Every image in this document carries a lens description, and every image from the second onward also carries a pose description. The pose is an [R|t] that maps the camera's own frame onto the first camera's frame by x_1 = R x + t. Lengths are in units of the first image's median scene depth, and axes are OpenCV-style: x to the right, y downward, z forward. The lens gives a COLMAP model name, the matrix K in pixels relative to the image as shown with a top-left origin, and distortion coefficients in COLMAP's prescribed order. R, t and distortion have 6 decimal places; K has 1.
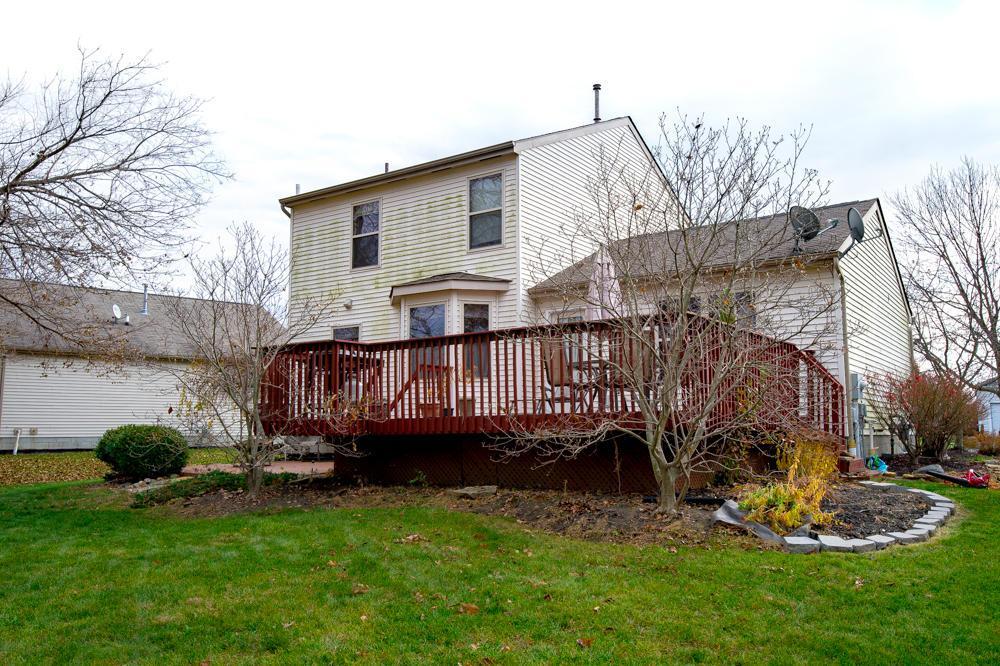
lens RADIAL K [[786.6, 0, 502.8], [0, 786.6, 335.7], [0, 0, 1]] dist [0.038742, -0.001844]
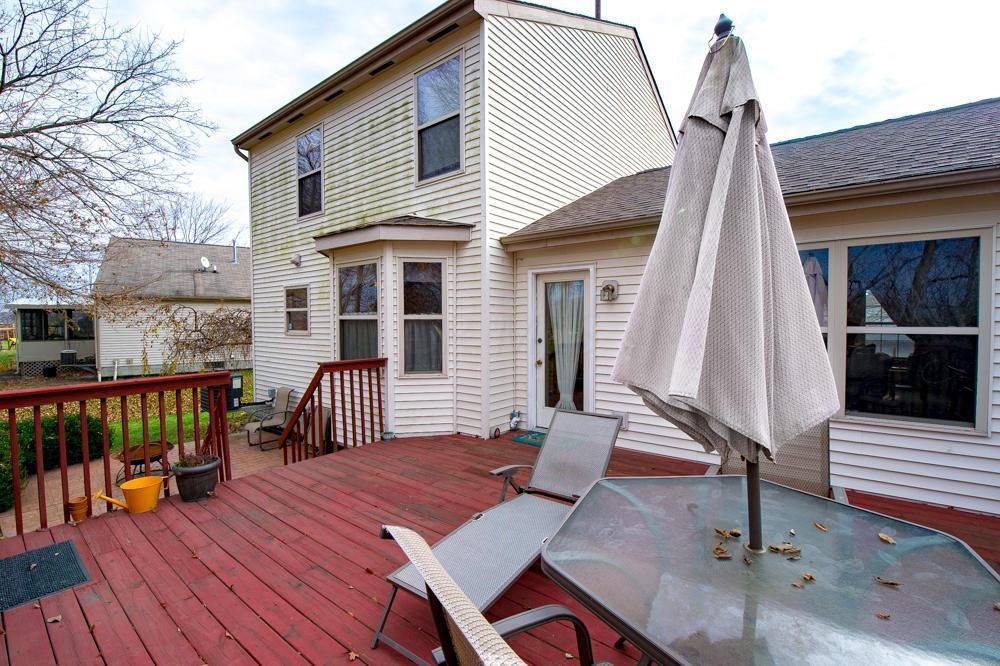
lens RADIAL K [[429.7, 0, 497.0], [0, 429.7, 333.1], [0, 0, 1]] dist [-0.003648, -0.008823]
pose [[0.998418, -0.001599, -0.056197, 0.047519], [0.010188, 0.988192, 0.152884, -0.034039], [0.055289, -0.153215, 0.986645, 0.603650]]
